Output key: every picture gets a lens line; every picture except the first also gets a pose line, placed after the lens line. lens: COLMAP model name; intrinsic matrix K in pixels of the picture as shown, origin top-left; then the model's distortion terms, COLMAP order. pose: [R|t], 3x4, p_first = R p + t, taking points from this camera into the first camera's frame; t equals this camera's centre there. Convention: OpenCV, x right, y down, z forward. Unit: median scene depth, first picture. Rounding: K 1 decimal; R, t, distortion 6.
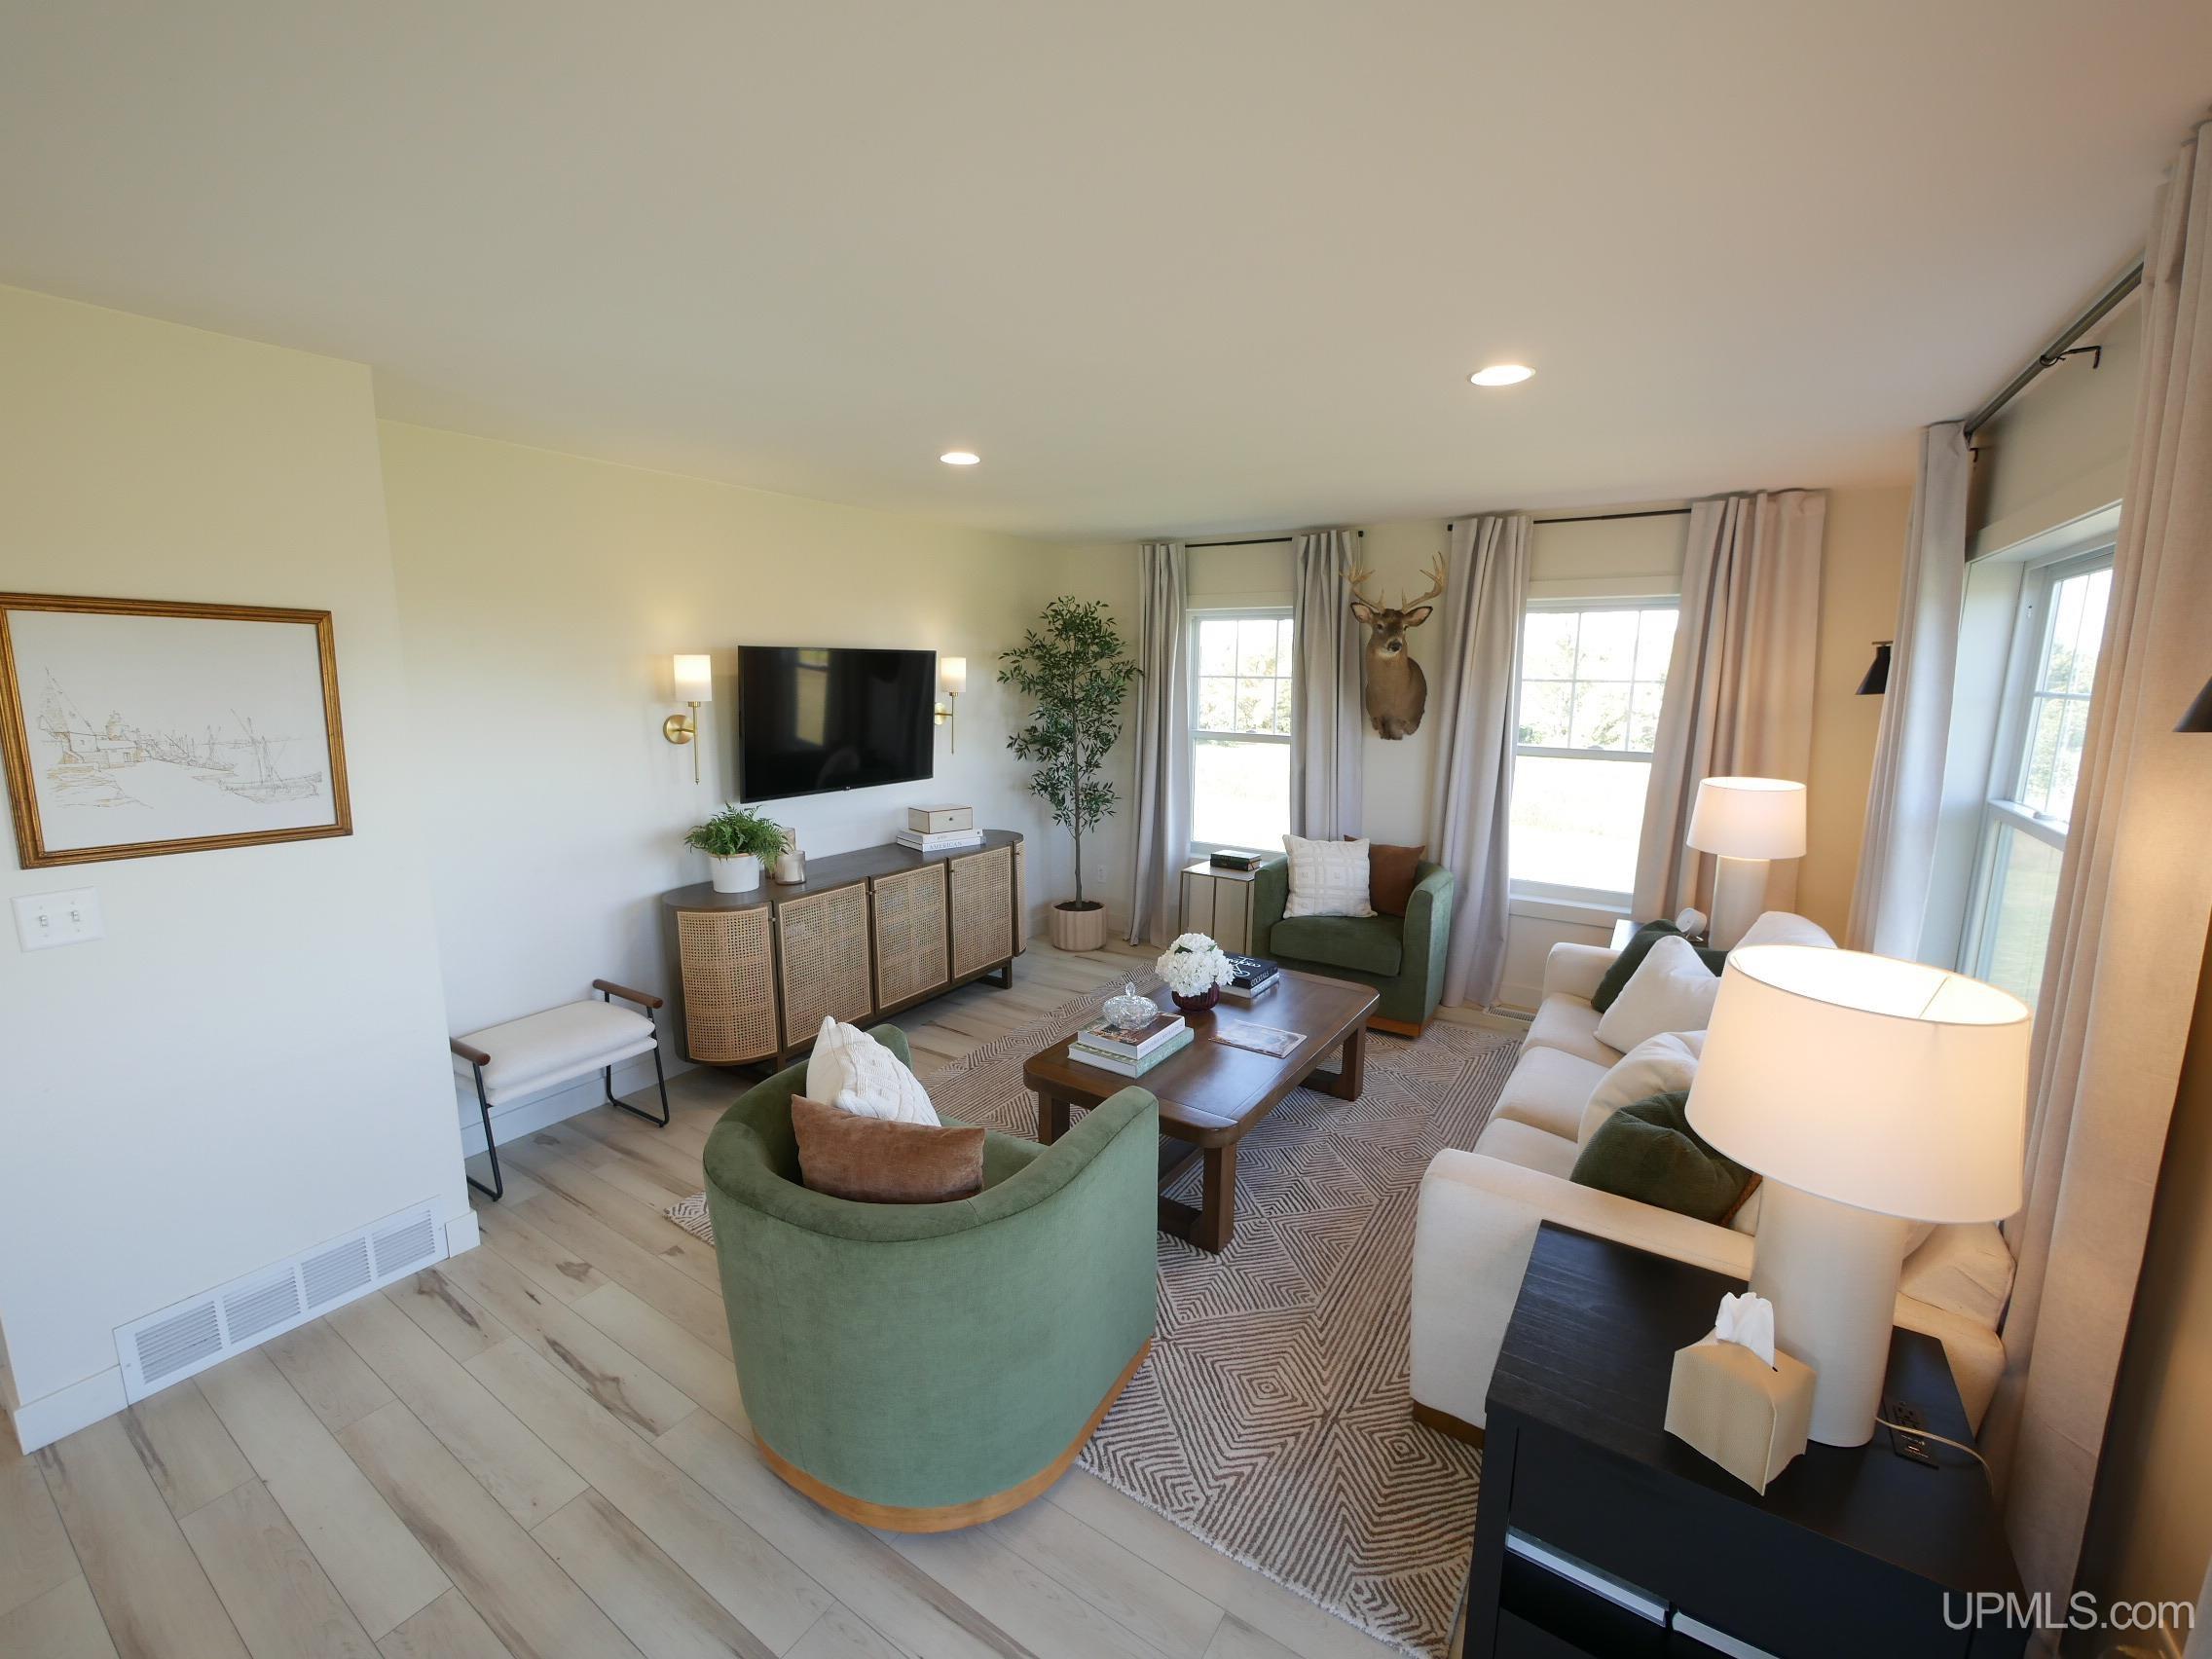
lens RADIAL K [[918.7, 0, 1101.3], [0, 918.7, 823.4], [0, 0, 1]] dist [-0.007169, 0.000814]
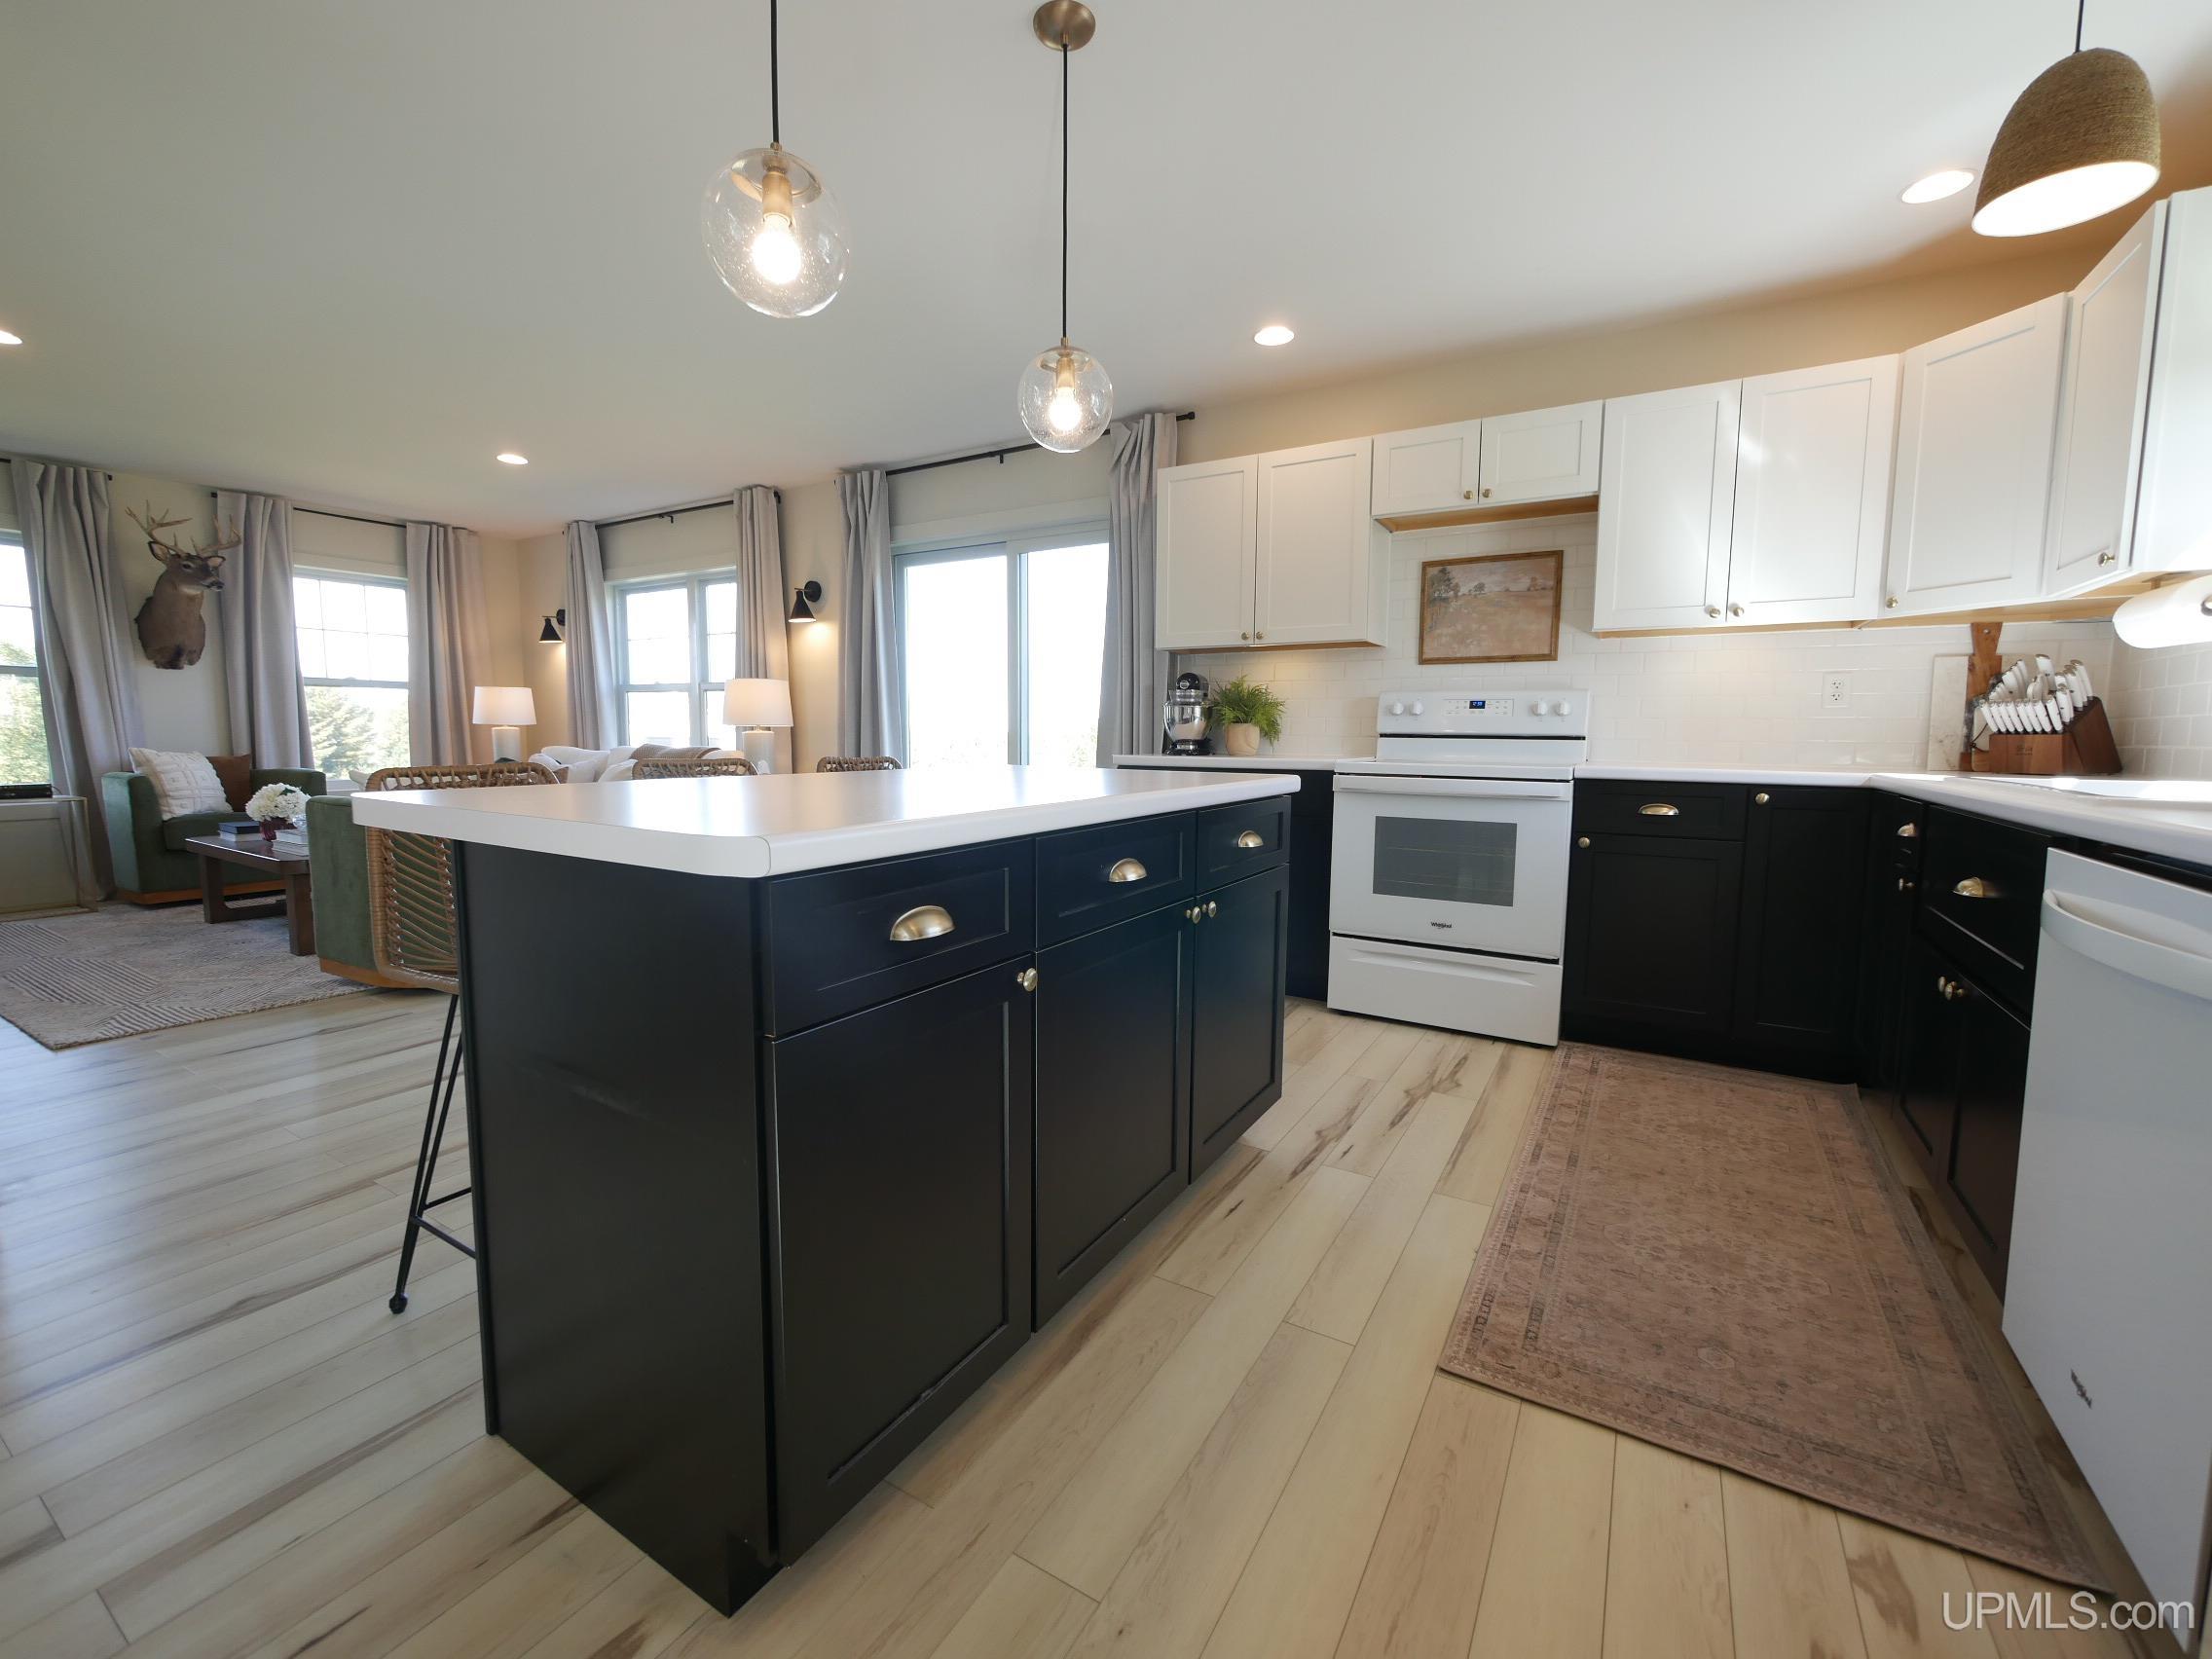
lens RADIAL K [[918.7, 0, 1101.3], [0, 918.7, 823.4], [0, 0, 1]] dist [-0.007169, 0.000814]
pose [[-0.030213, -0.110592, 0.993407, -1.021772], [0.157358, 0.980941, 0.113990, 0.176237], [-0.987079, 0.159765, -0.012235, -0.104637]]
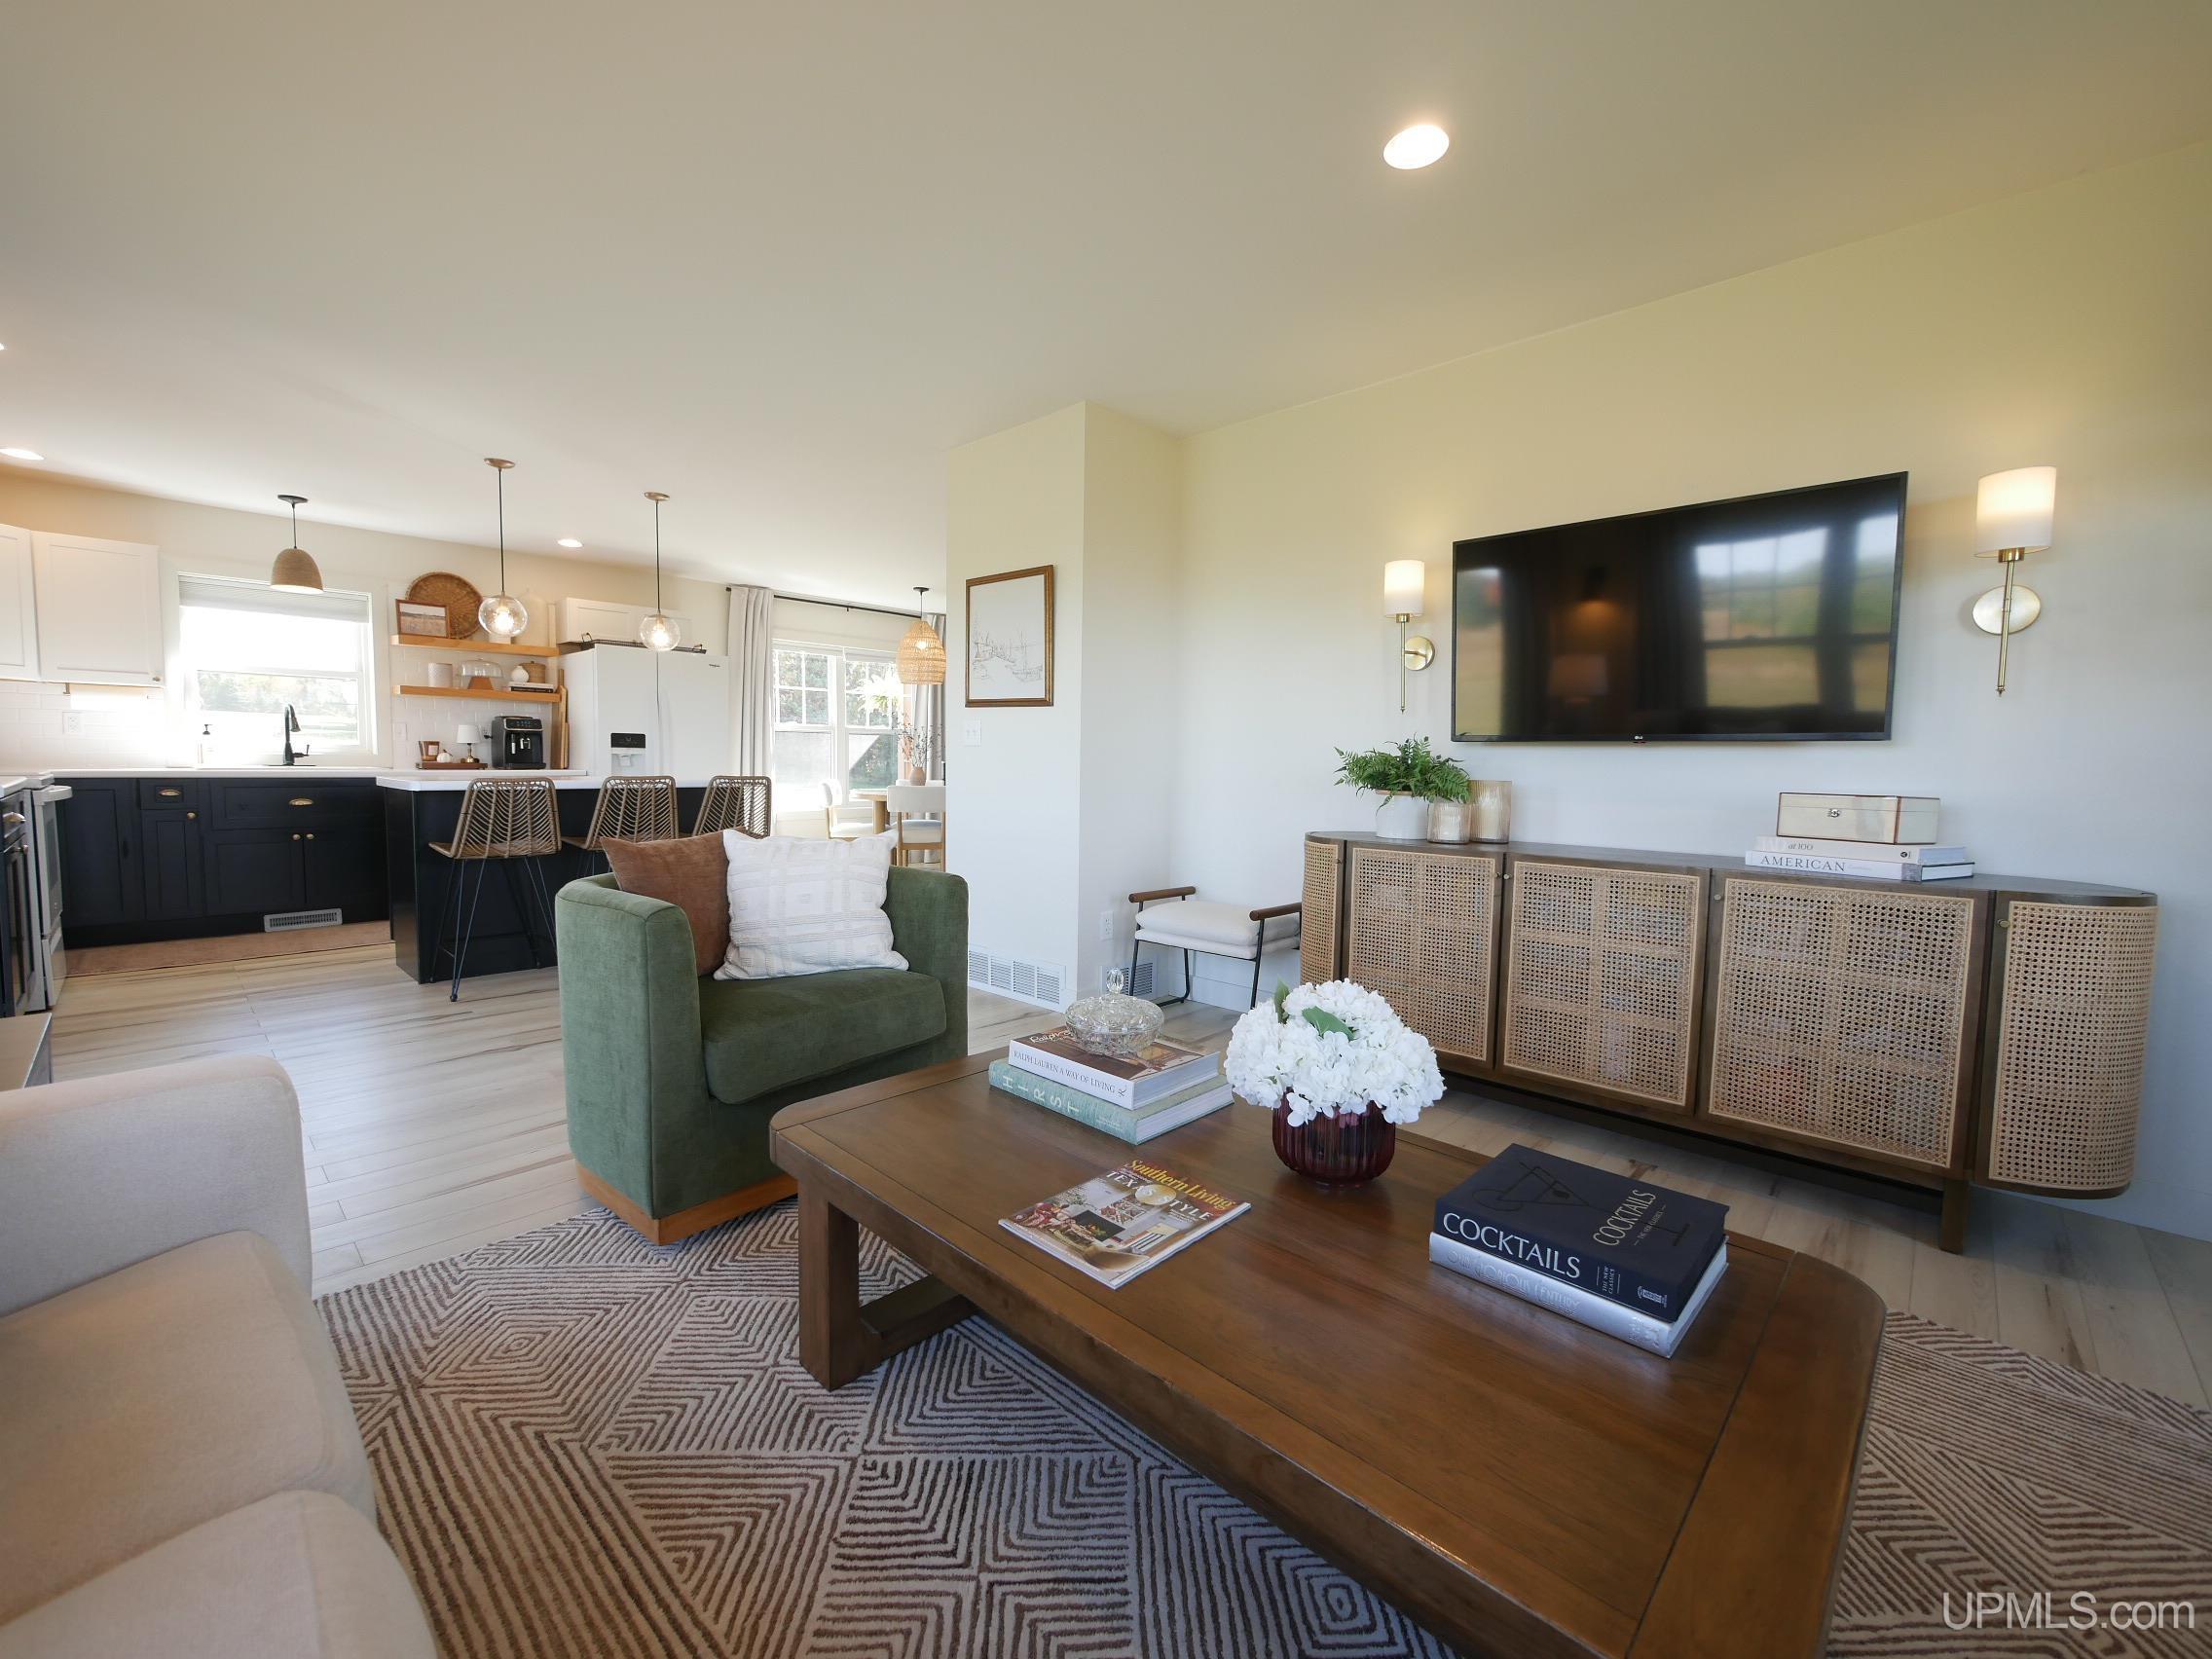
lens RADIAL K [[907.5, 0, 1098.8], [0, 907.5, 824.4], [0, 0, 1]] dist [-0.011359, -0.000175]
pose [[-0.182262, 0.057138, -0.981588, 0.416014], [-0.180387, 0.979423, 0.090506, 0.032373], [0.966562, 0.193561, -0.168204, 0.794772]]
